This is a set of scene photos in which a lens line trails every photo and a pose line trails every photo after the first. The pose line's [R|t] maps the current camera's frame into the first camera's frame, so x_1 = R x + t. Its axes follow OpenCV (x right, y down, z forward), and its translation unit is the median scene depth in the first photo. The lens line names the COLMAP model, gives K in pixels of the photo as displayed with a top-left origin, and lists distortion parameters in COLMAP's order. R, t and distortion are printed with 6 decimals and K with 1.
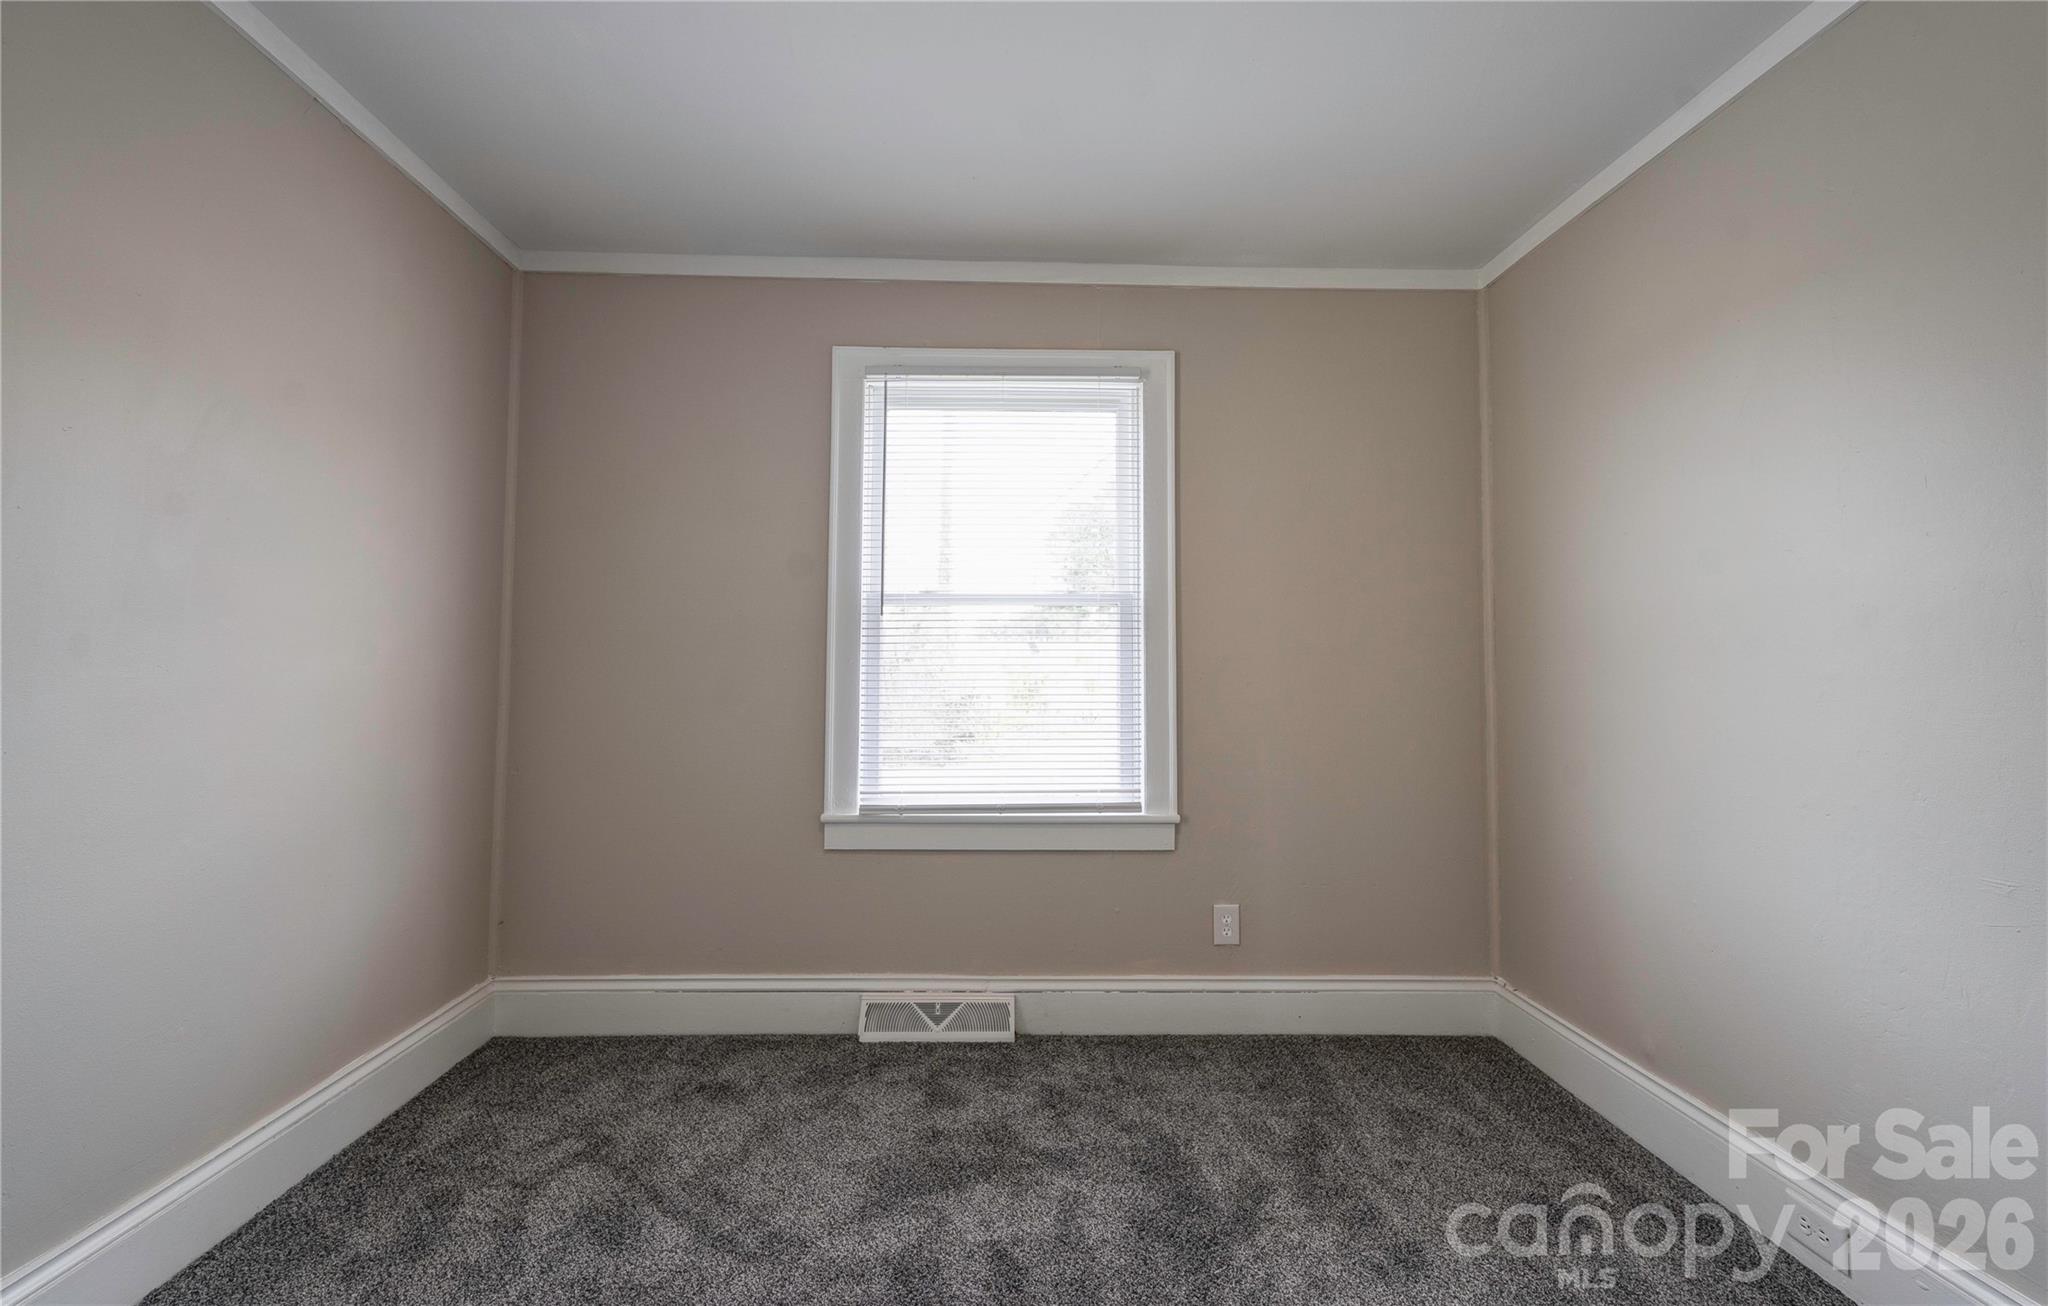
lens RADIAL K [[940.9, 0, 1018.0], [0, 940.9, 630.2], [0, 0, 1]] dist [-0.000938, 0.012464]
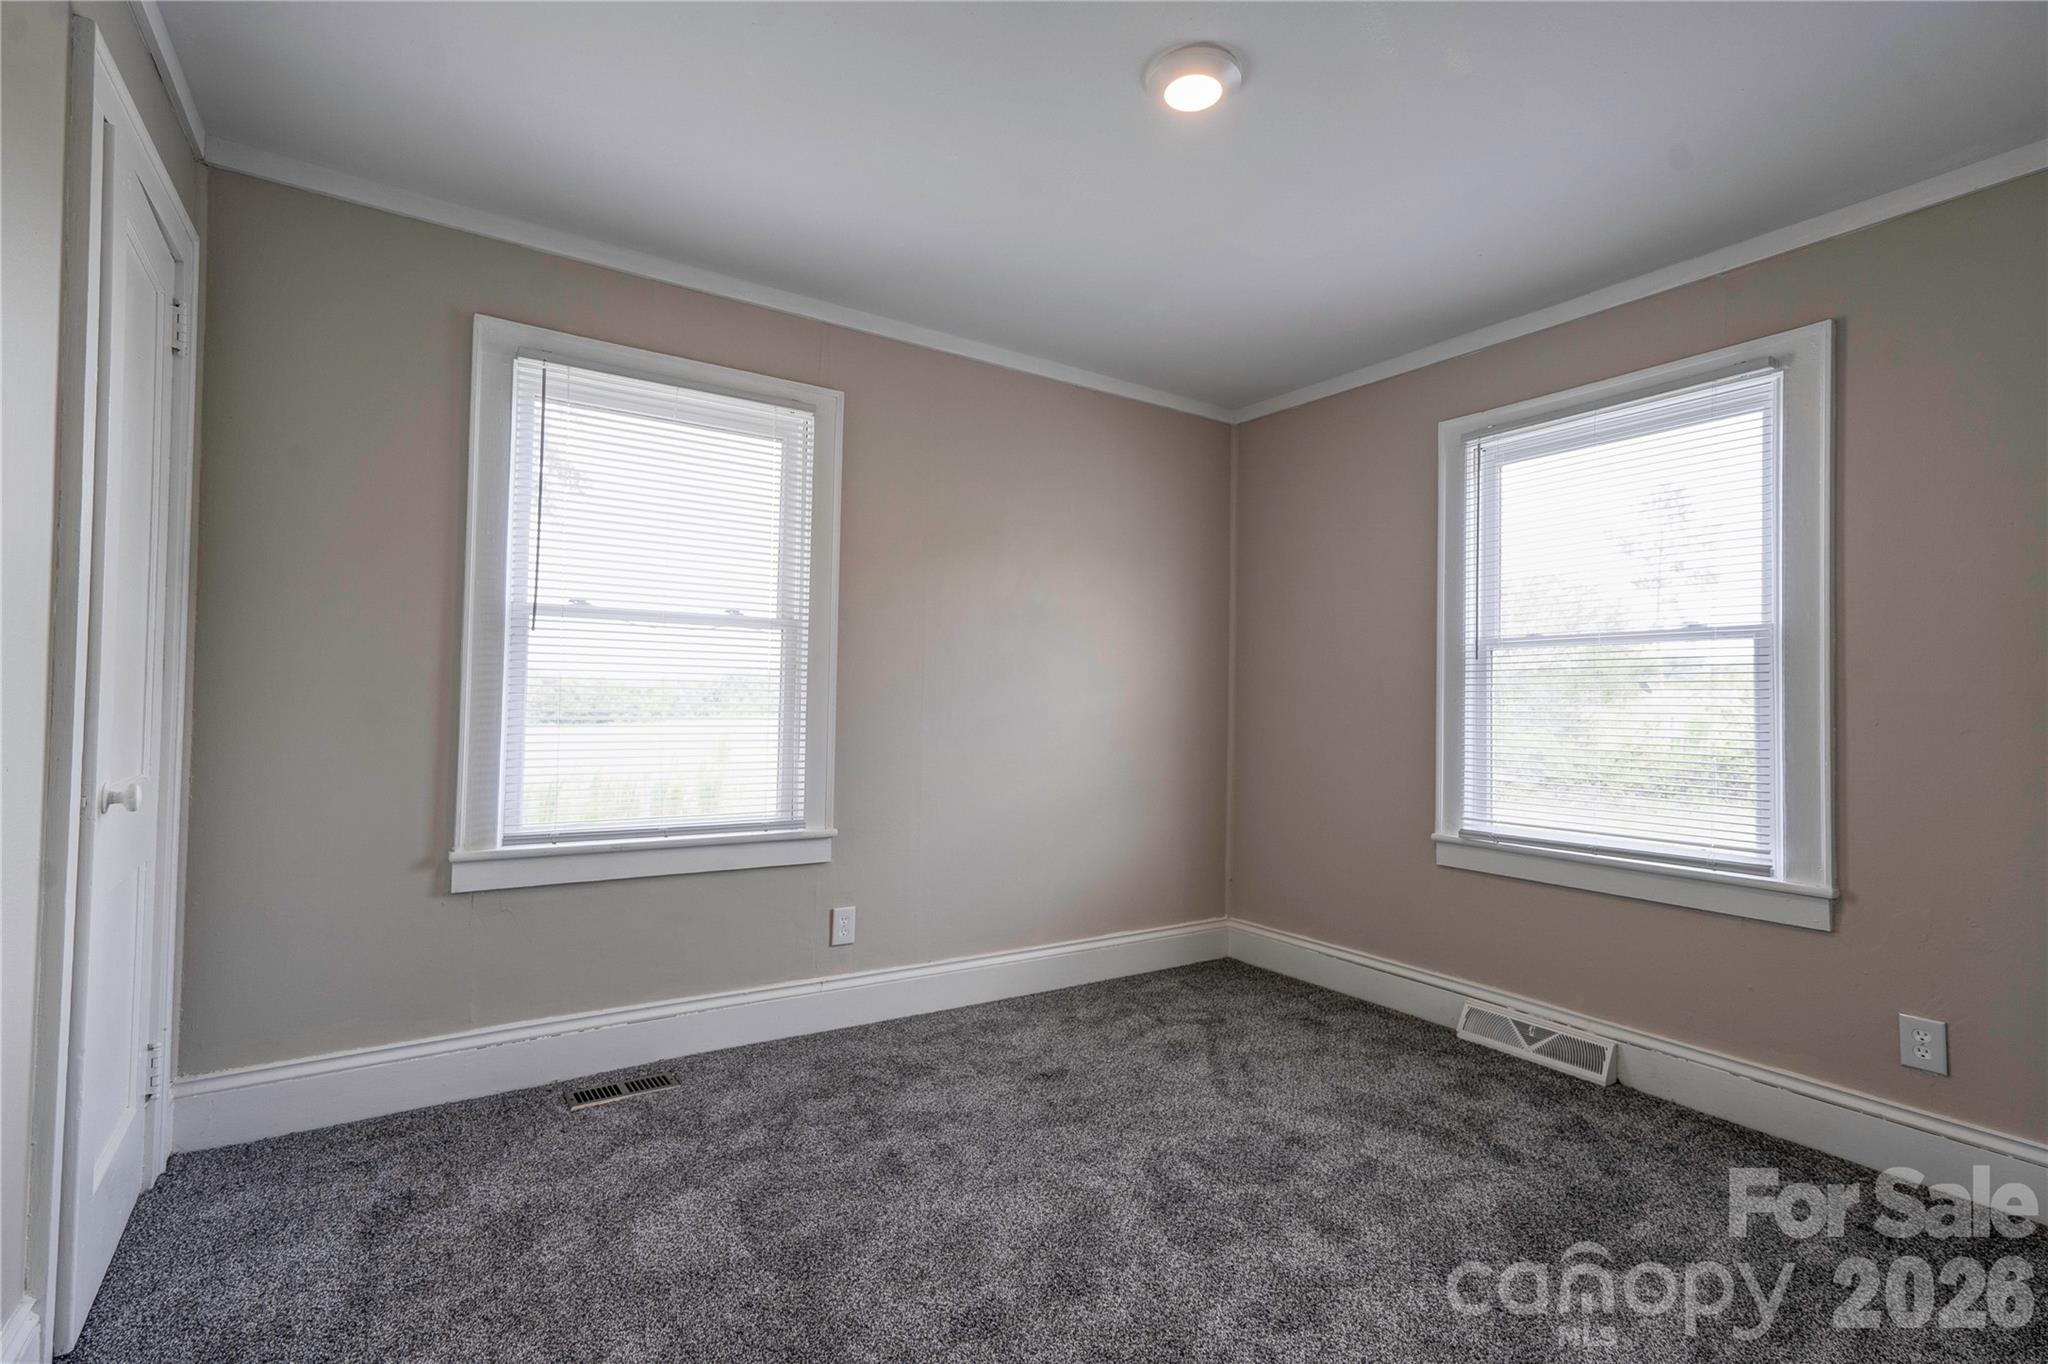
lens RADIAL K [[946.3, 0, 1016.7], [0, 946.3, 678.5], [0, 0, 1]] dist [-0.009425, 0.023495]
pose [[0.526573, -0.016559, -0.849969, 0.523408], [0.023063, 0.999721, -0.005188, 0.000439], [0.849817, -0.016871, 0.526808, -0.041605]]
